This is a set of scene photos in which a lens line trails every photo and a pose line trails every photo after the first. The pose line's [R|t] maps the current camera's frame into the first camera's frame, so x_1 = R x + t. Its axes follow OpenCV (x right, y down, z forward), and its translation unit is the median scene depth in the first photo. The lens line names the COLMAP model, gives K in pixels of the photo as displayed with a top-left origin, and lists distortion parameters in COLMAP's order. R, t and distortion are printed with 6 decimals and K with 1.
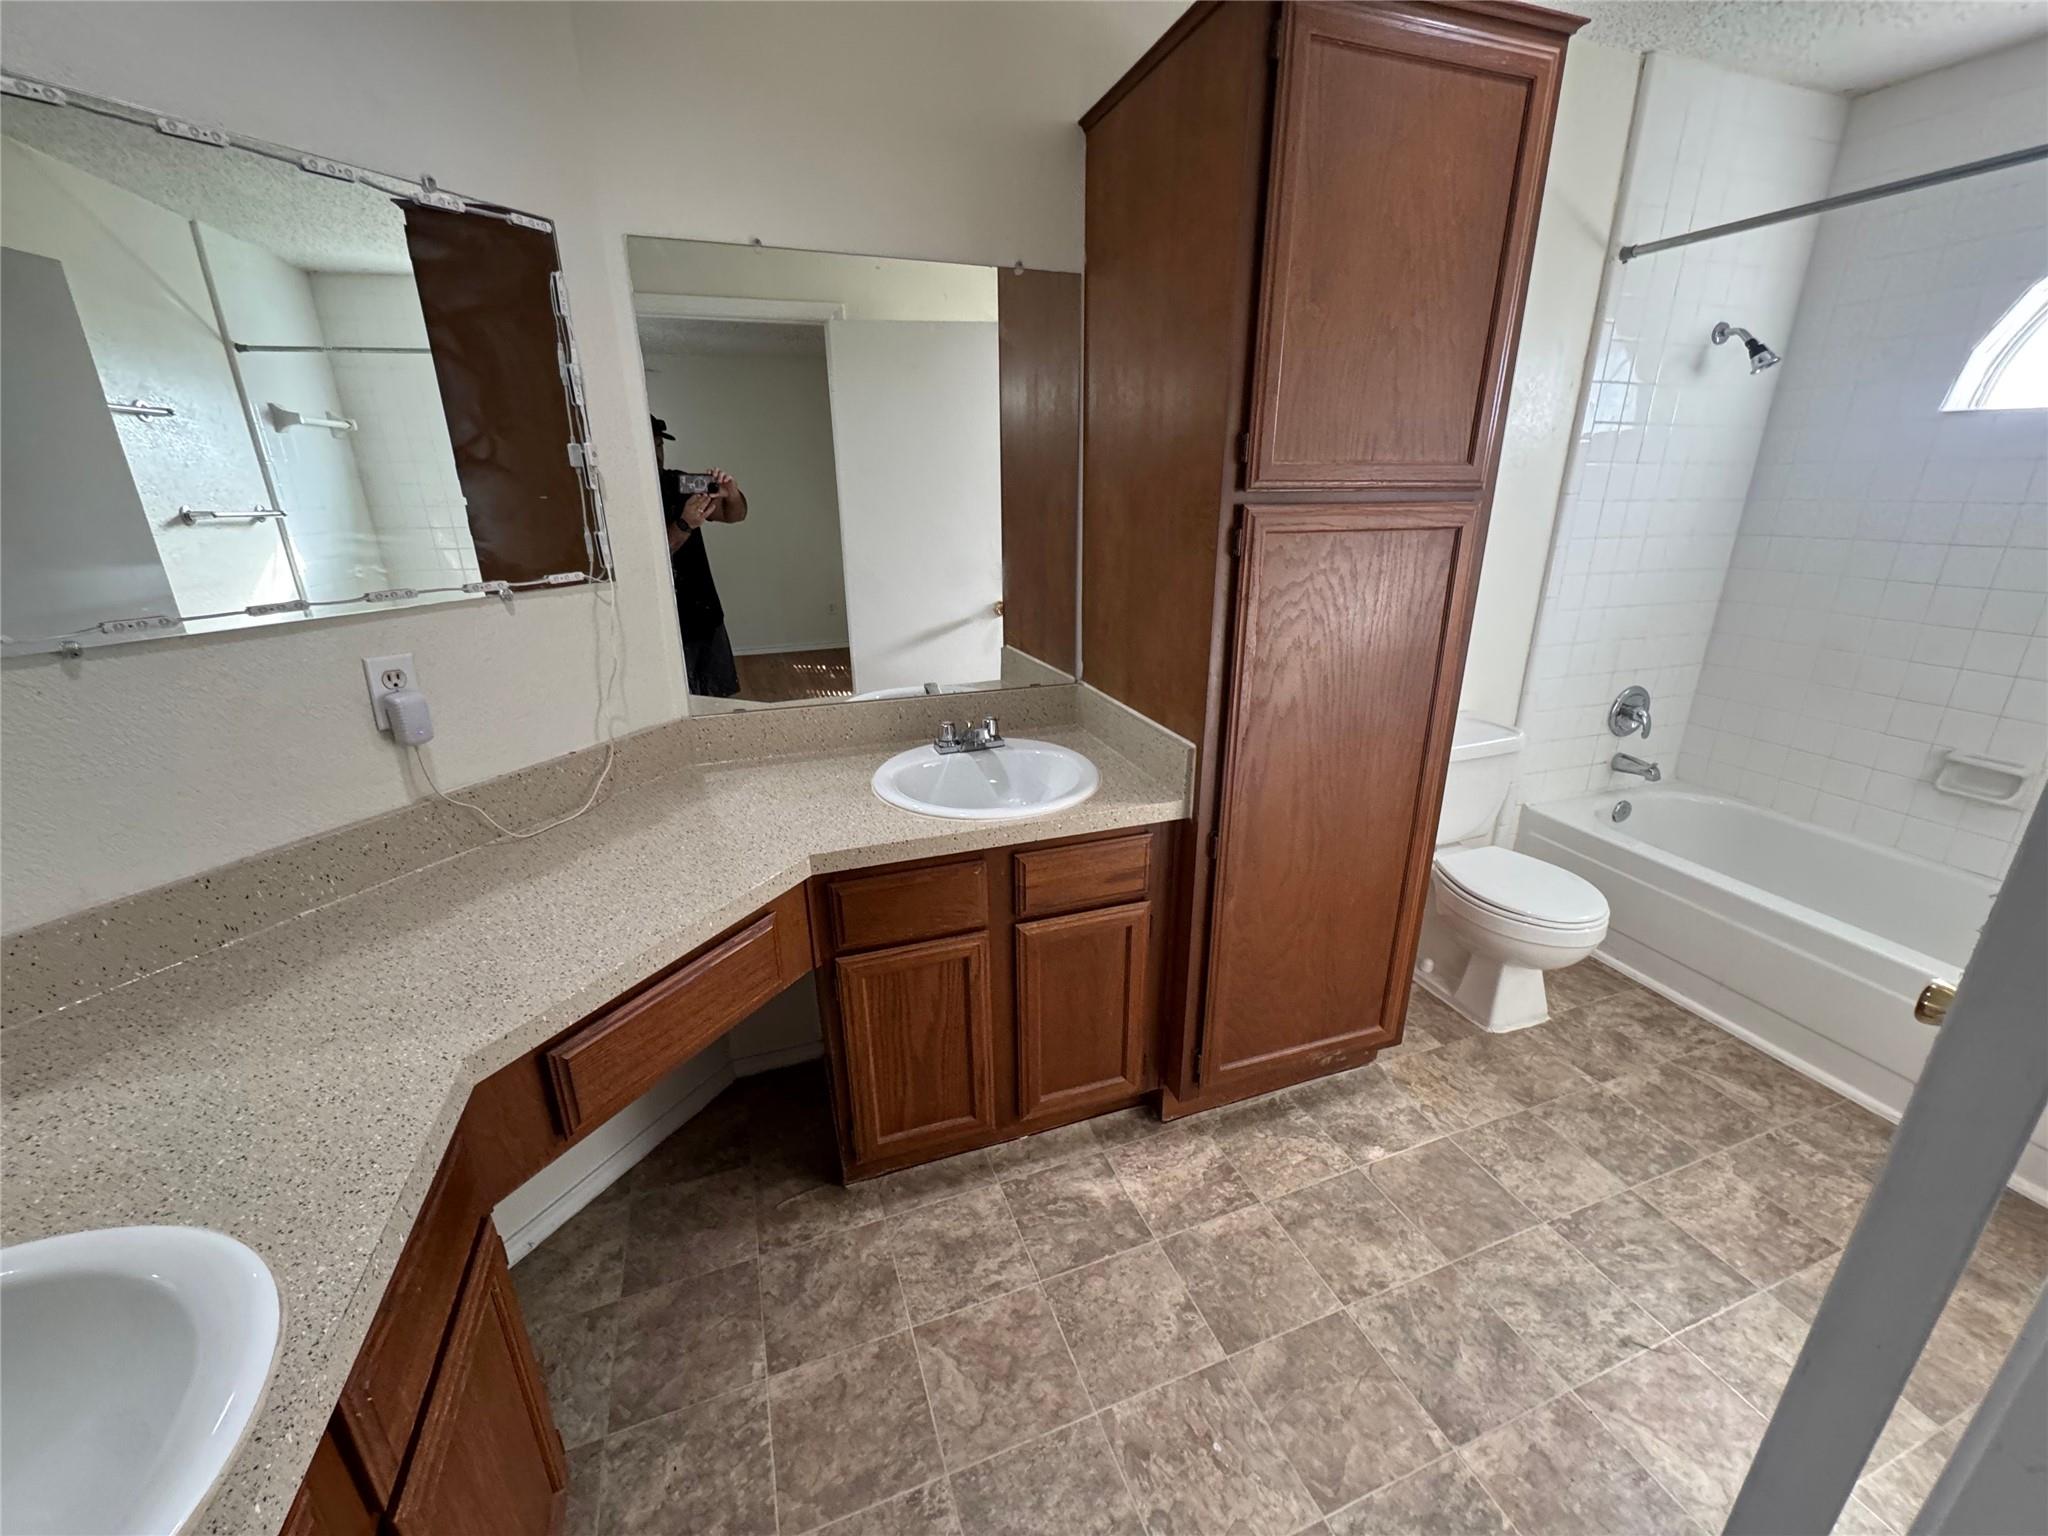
lens RADIAL K [[816.8, 0, 1027.0], [0, 816.8, 772.6], [0, 0, 1]] dist [-0.004236, 0.000082]
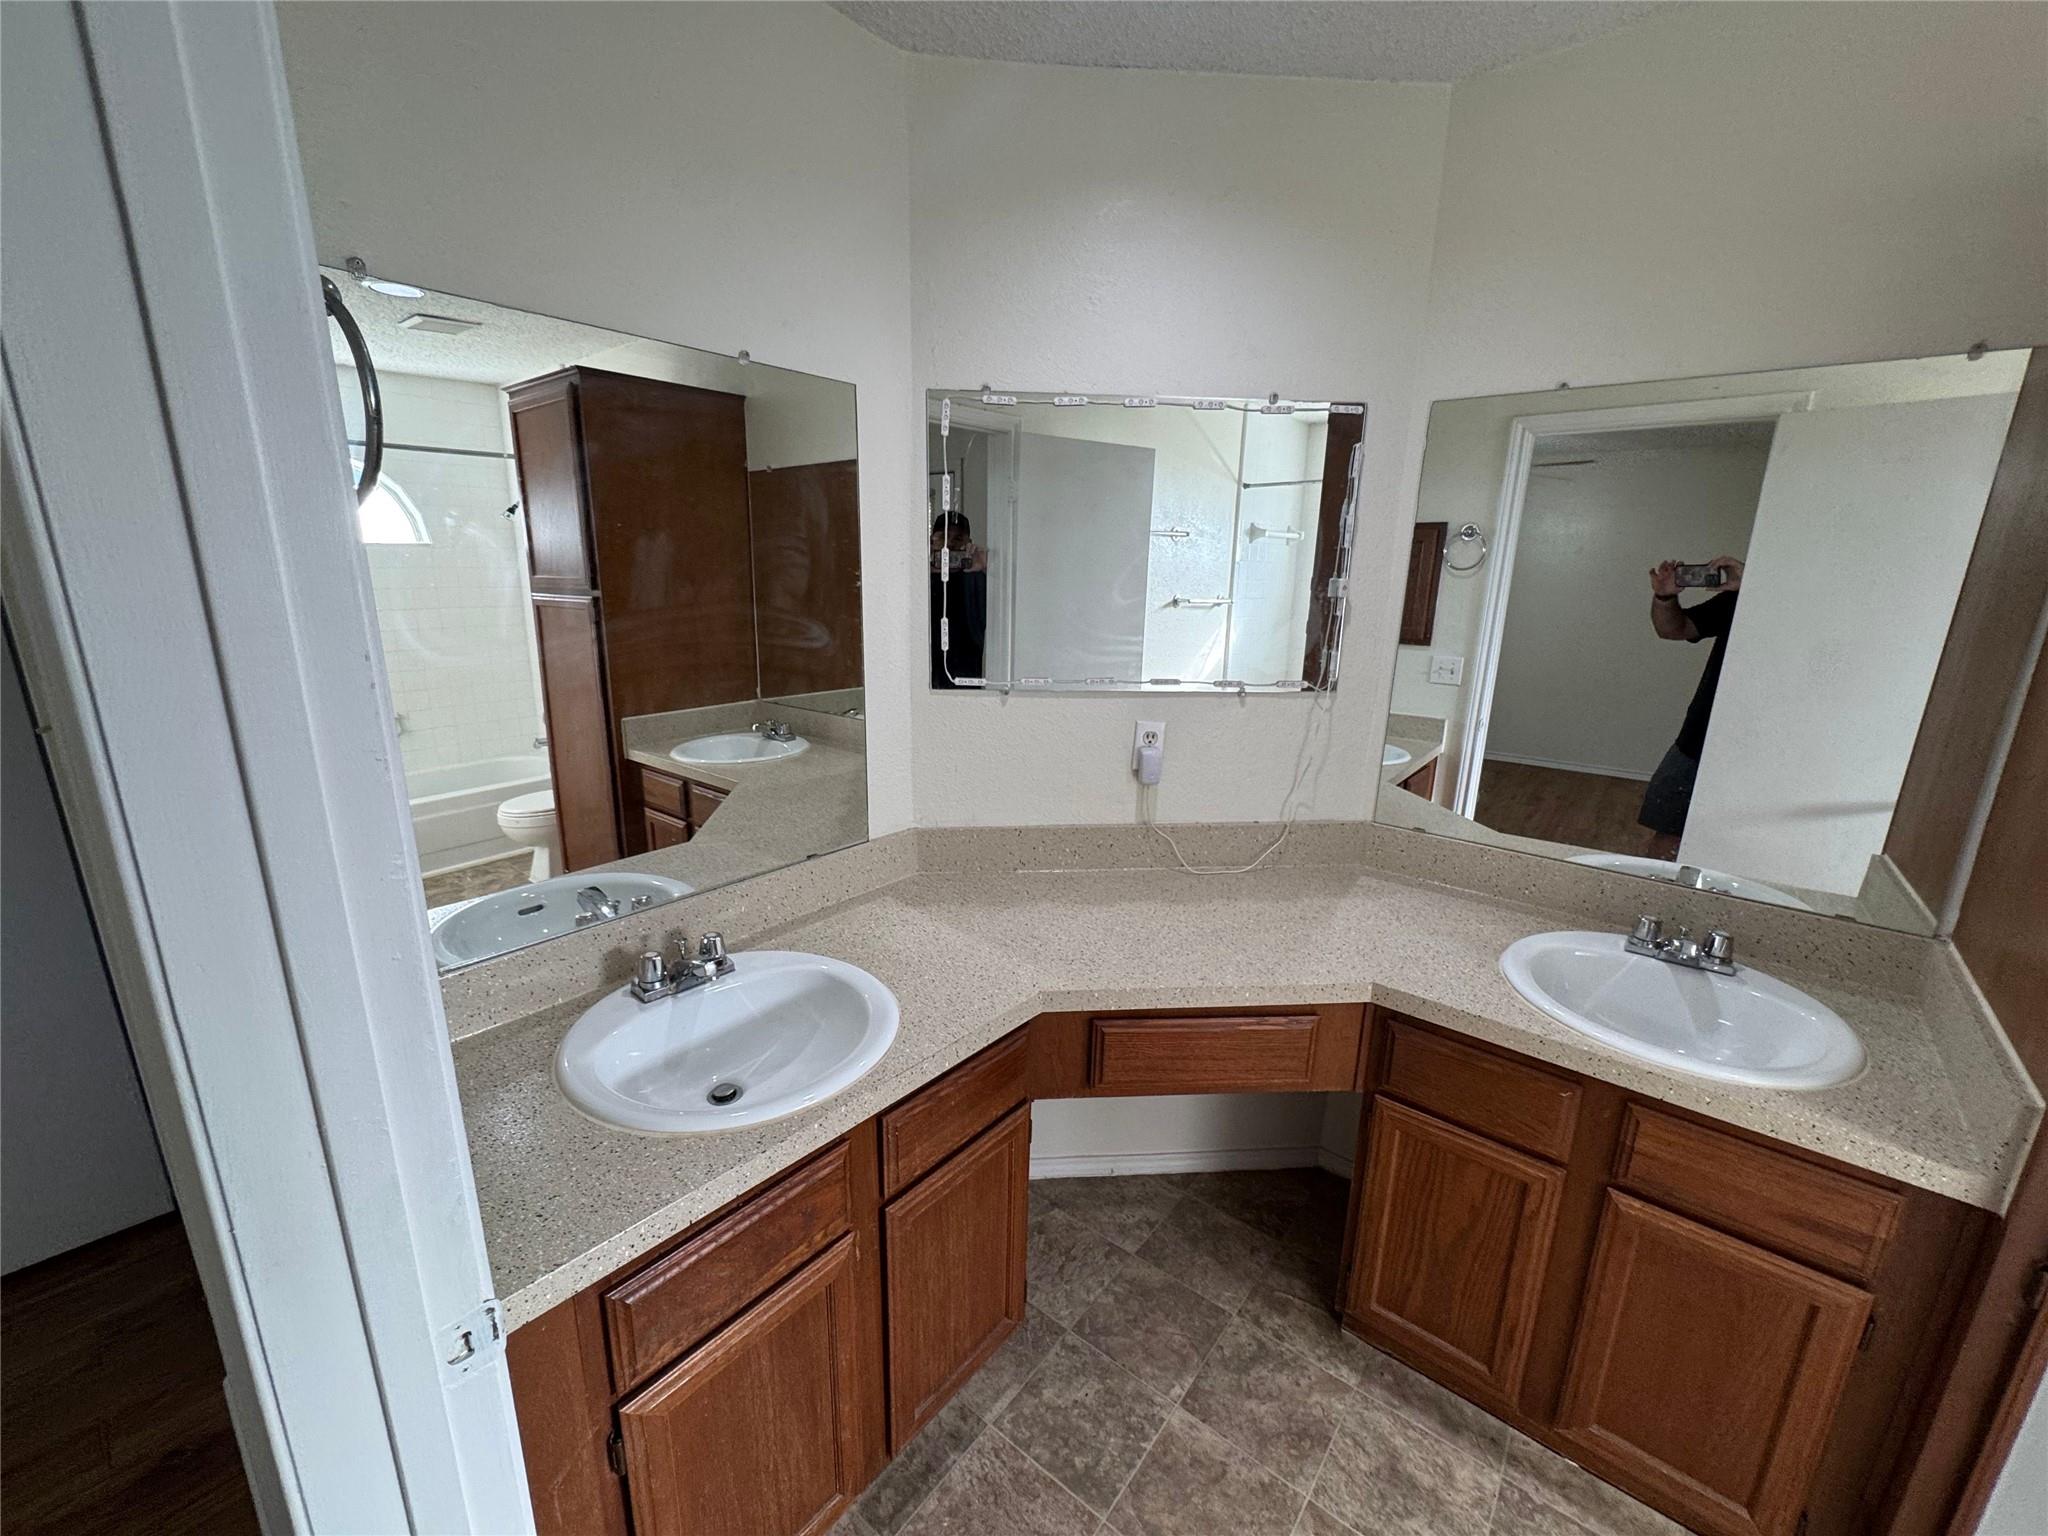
lens RADIAL K [[816.8, 0, 1027.0], [0, 816.8, 772.6], [0, 0, 1]] dist [-0.004236, 0.000082]
pose [[0.512915, 0.229613, -0.827161, 0.251399], [-0.308479, 0.948502, 0.072011, -0.074353], [0.801098, 0.218227, 0.557332, 0.029680]]
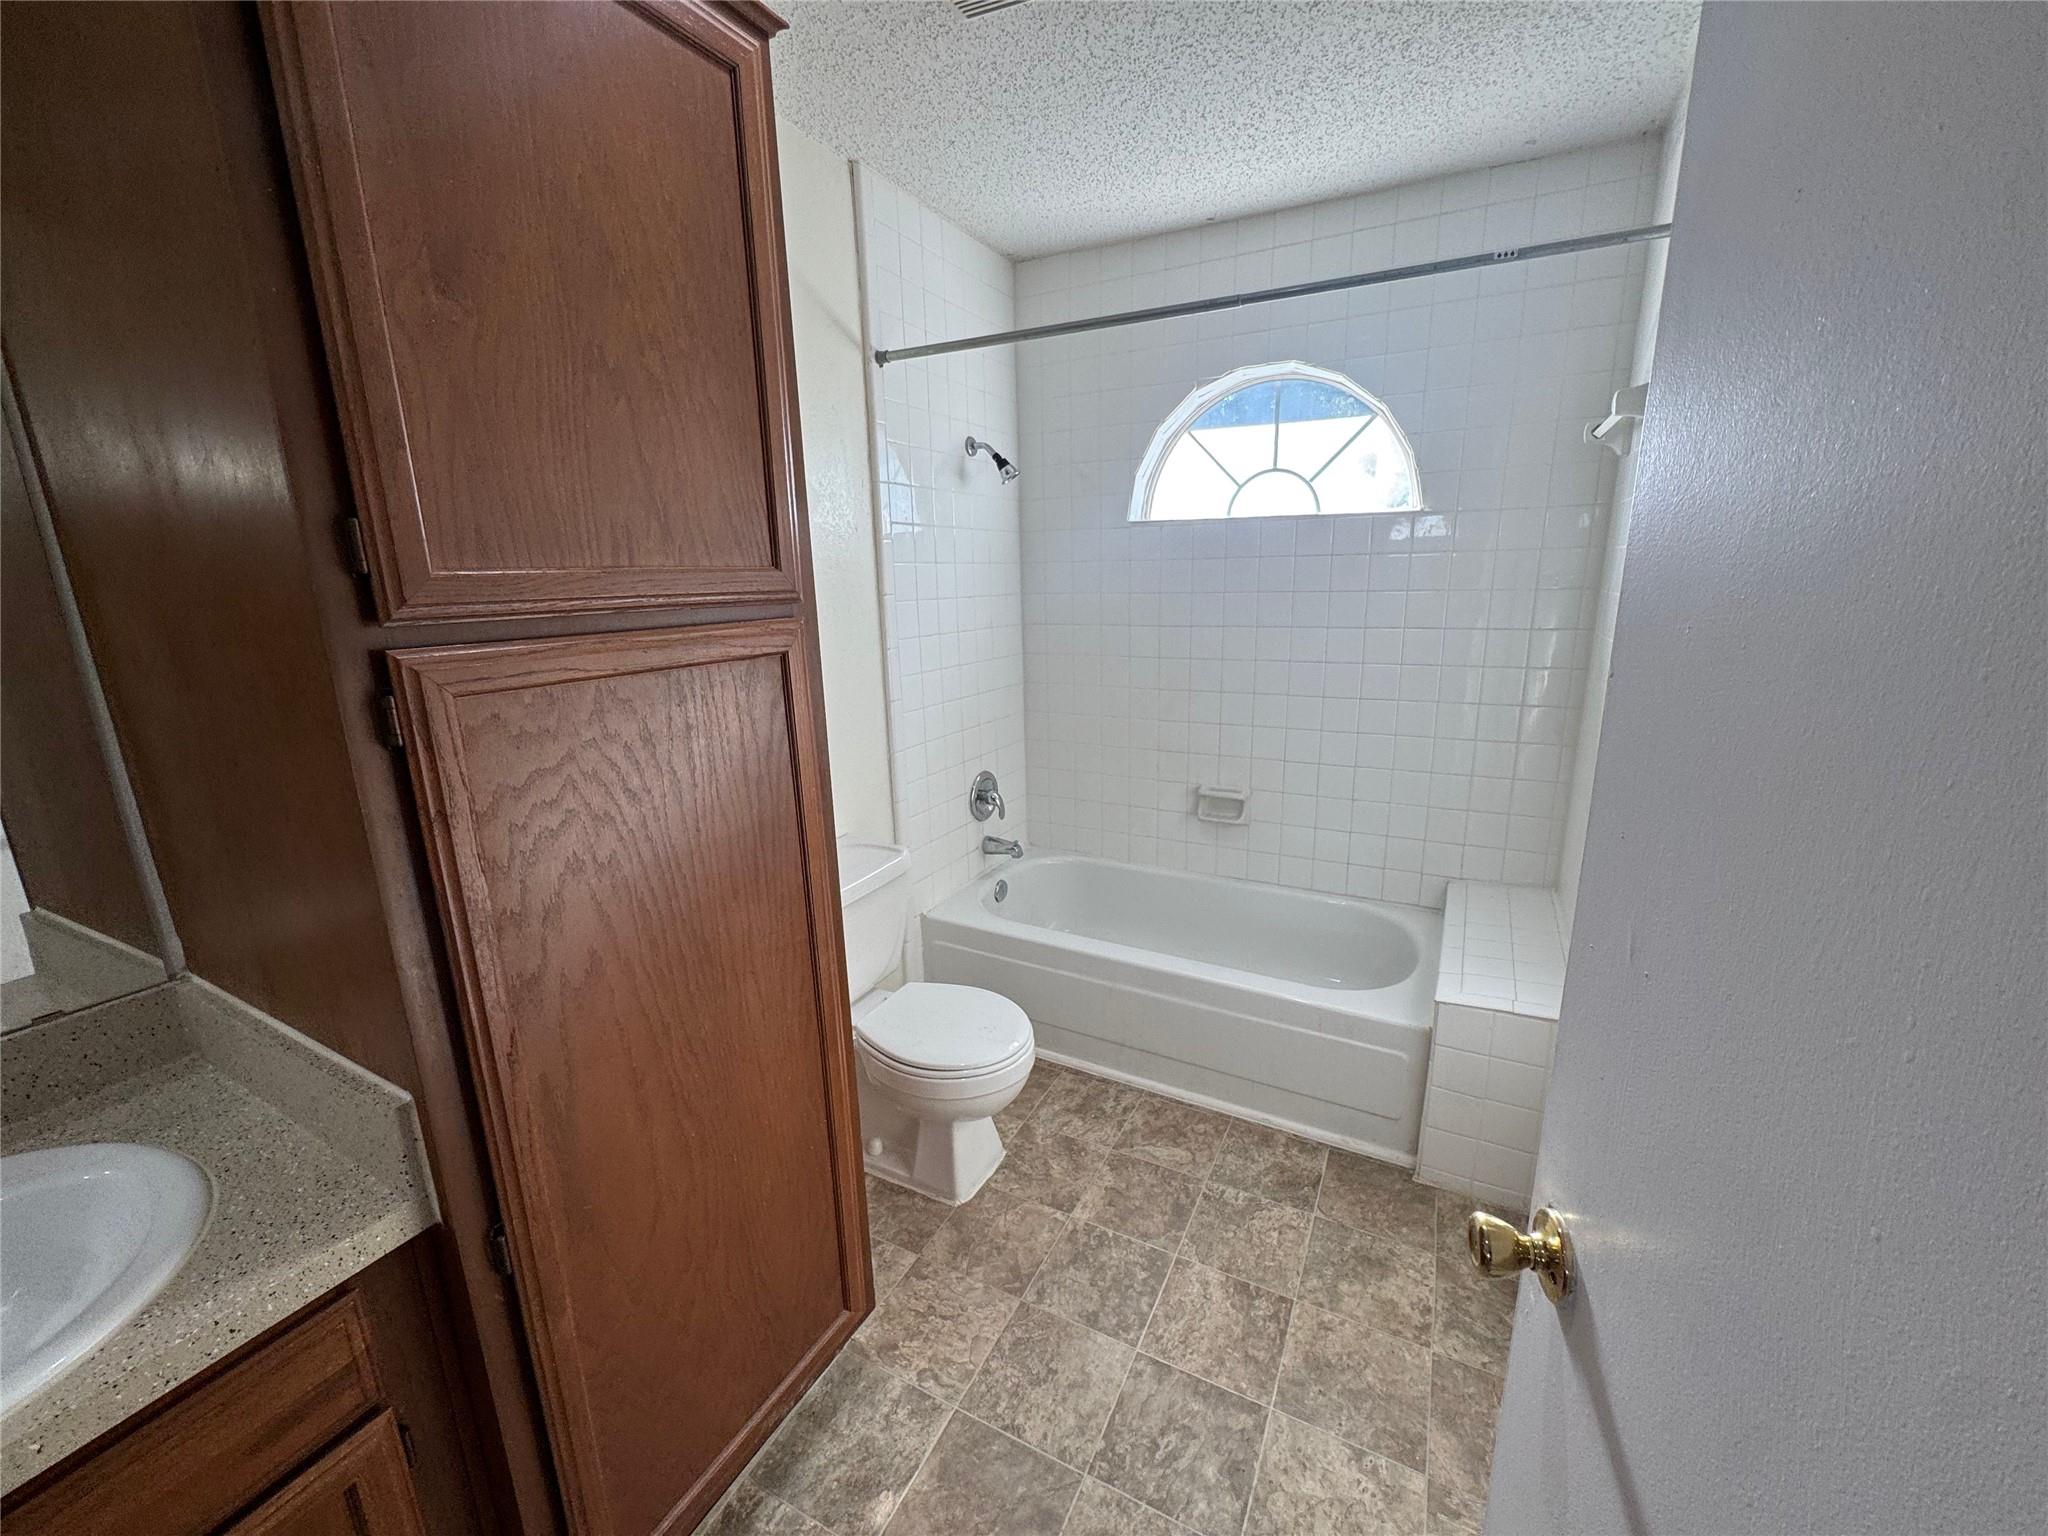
lens RADIAL K [[816.8, 0, 1027.0], [0, 816.8, 772.6], [0, 0, 1]] dist [-0.004236, 0.000082]
pose [[0.734896, -0.170285, 0.656453, 0.183767], [0.239108, 0.970864, -0.015837, -0.127444], [-0.634630, 0.168602, 0.754201, 0.313858]]
